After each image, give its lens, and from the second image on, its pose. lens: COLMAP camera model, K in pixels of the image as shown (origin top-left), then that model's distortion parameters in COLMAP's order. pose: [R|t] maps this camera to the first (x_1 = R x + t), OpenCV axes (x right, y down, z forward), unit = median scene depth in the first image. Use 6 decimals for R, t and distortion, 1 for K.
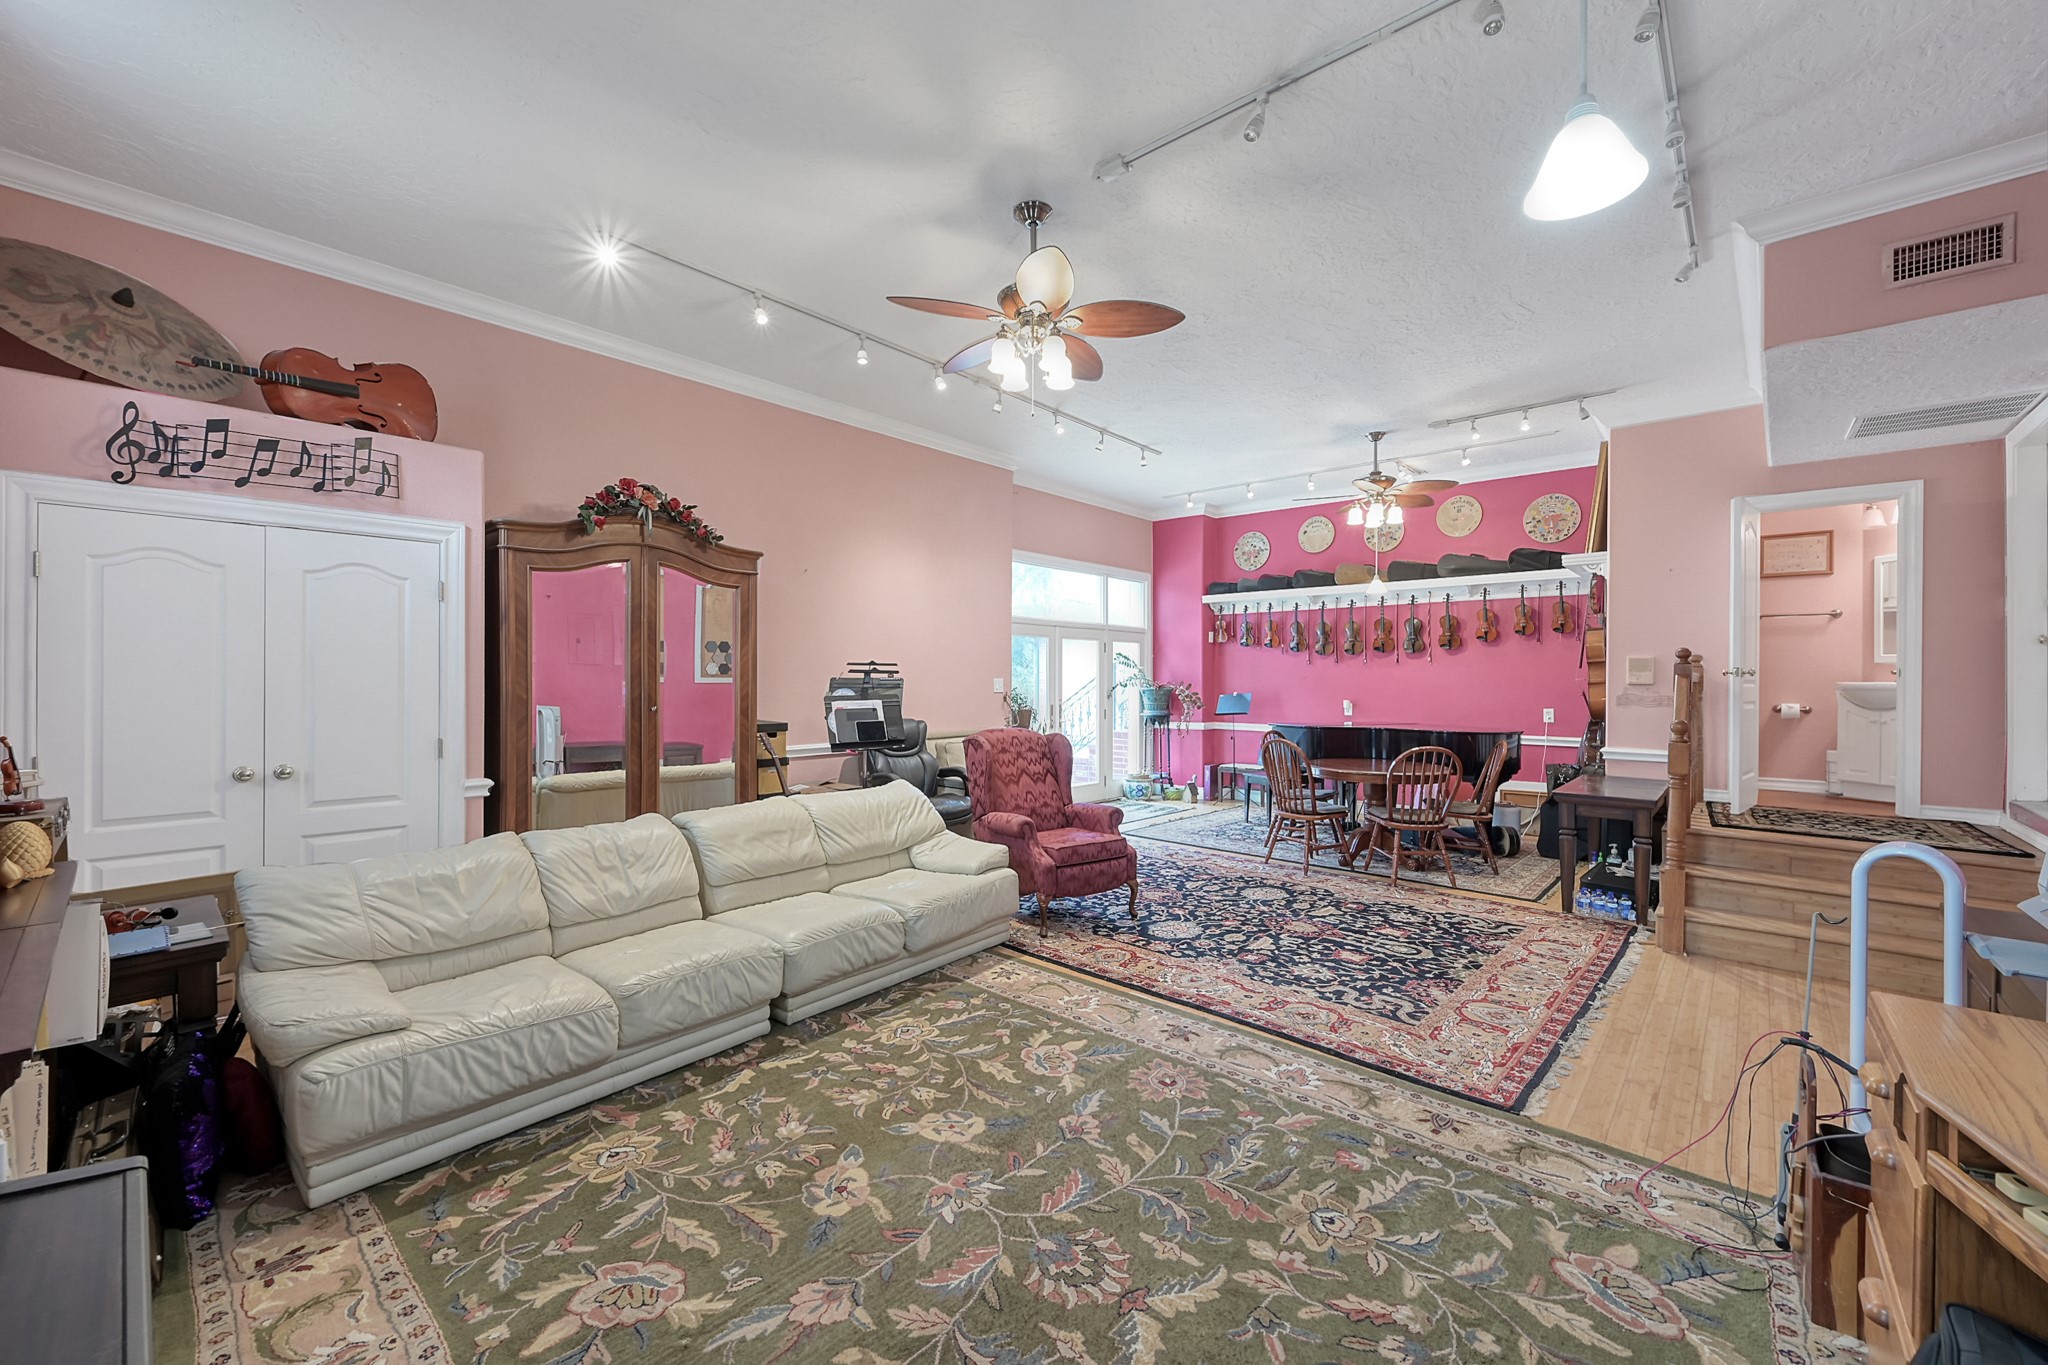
lens RADIAL K [[806.8, 0, 1017.0], [0, 806.8, 680.1], [0, 0, 1]] dist [-0.003981, -0.000163]
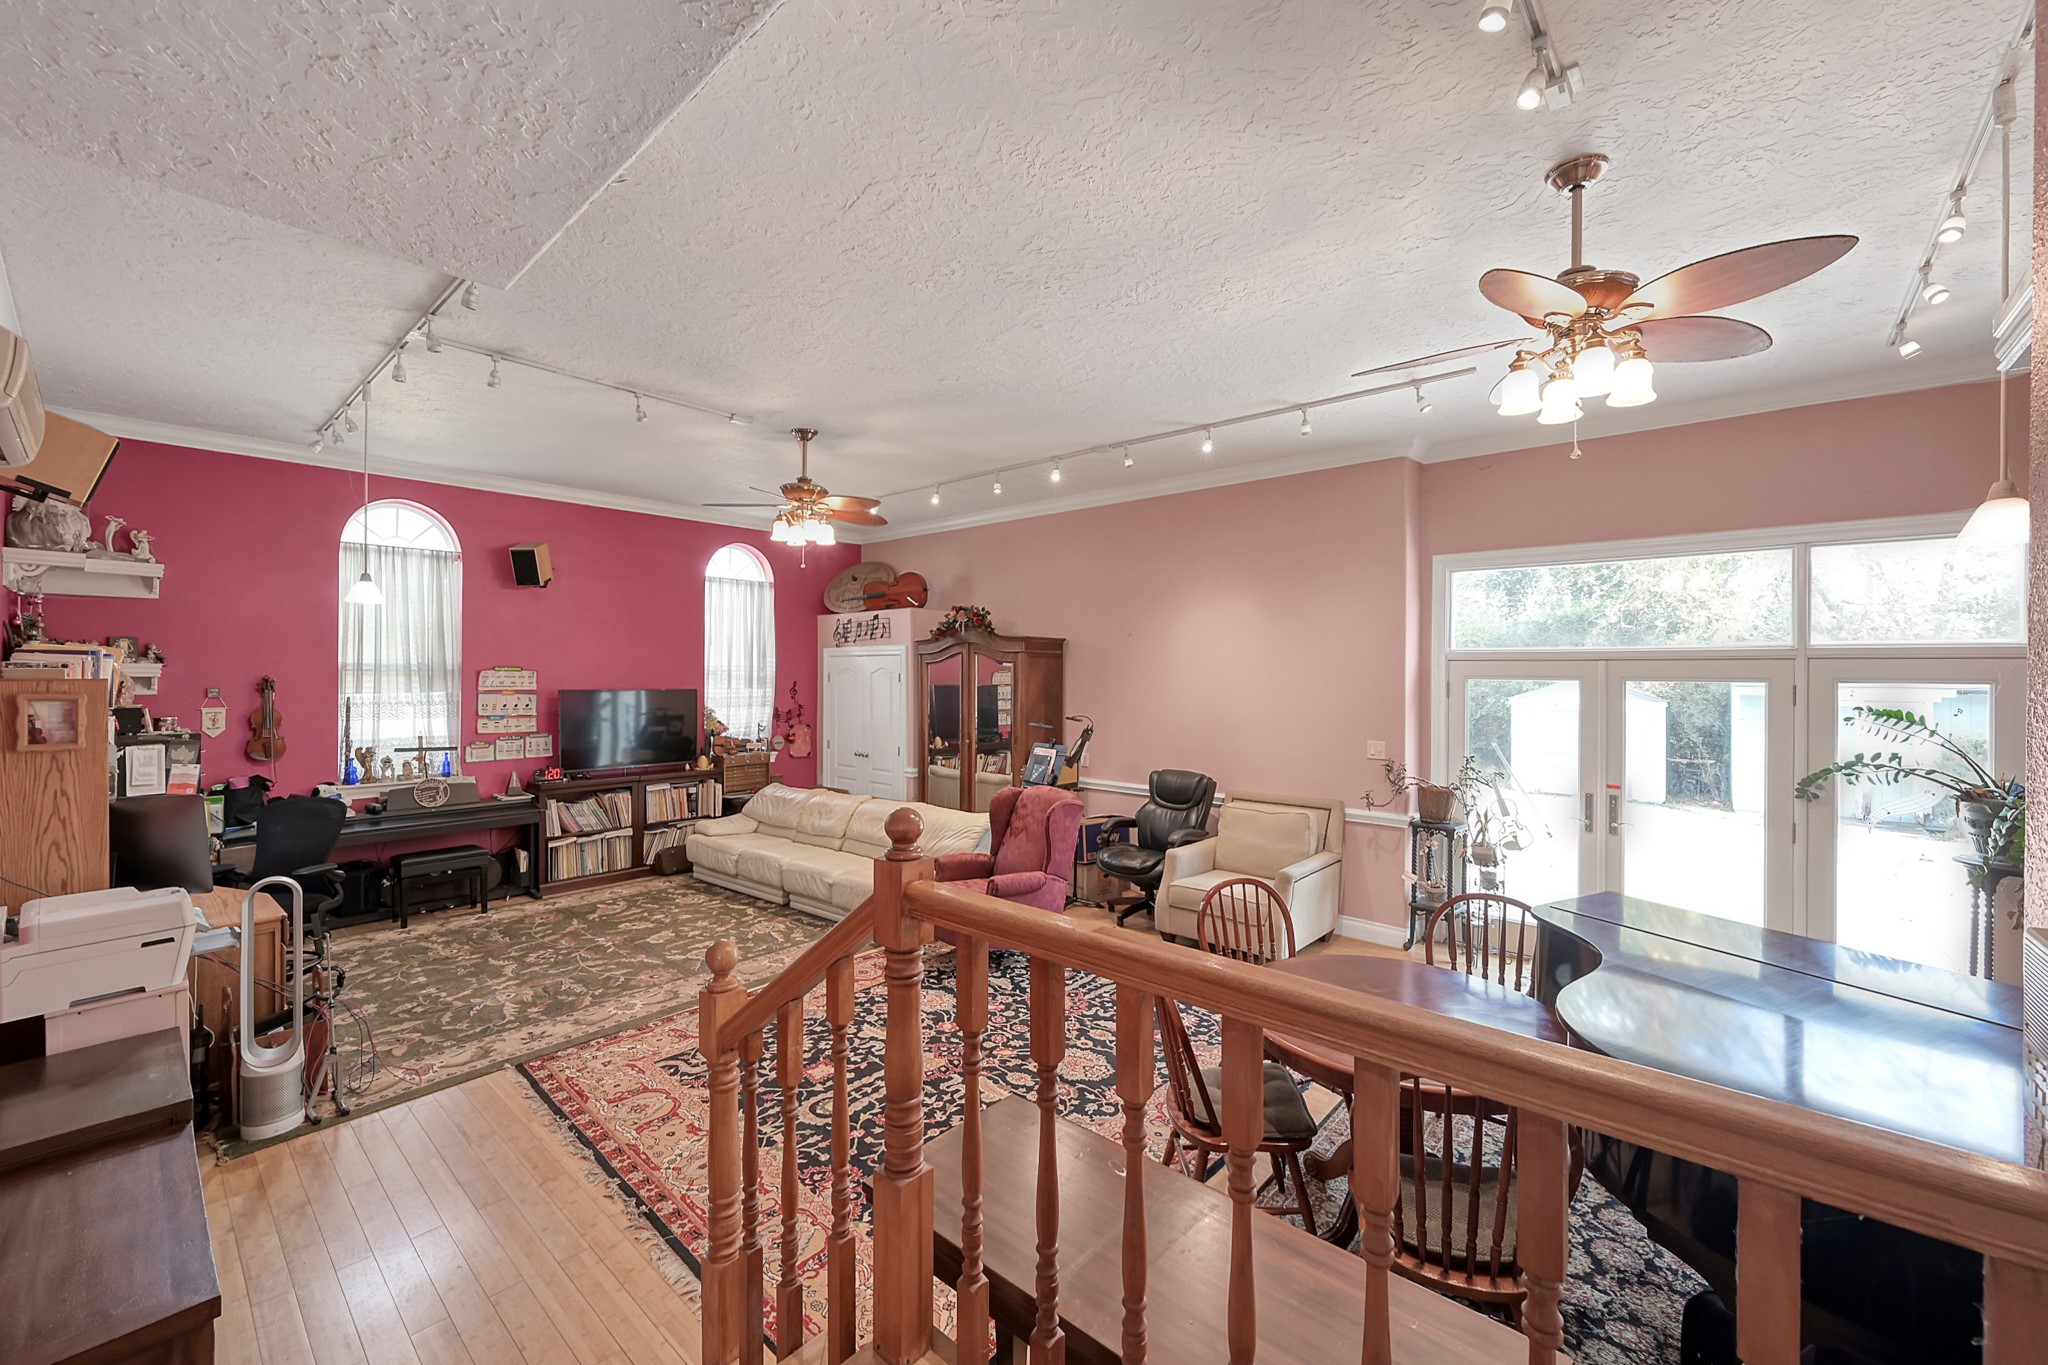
lens RADIAL K [[806.8, 0, 1017.2], [0, 806.8, 676.9], [0, 0, 1]] dist [-0.003981, -0.000163]
pose [[0.015439, 0.002590, -0.999877, 1.635053], [-0.005782, 0.999980, 0.002501, -0.137878], [0.999864, 0.005743, 0.015454, 1.470536]]
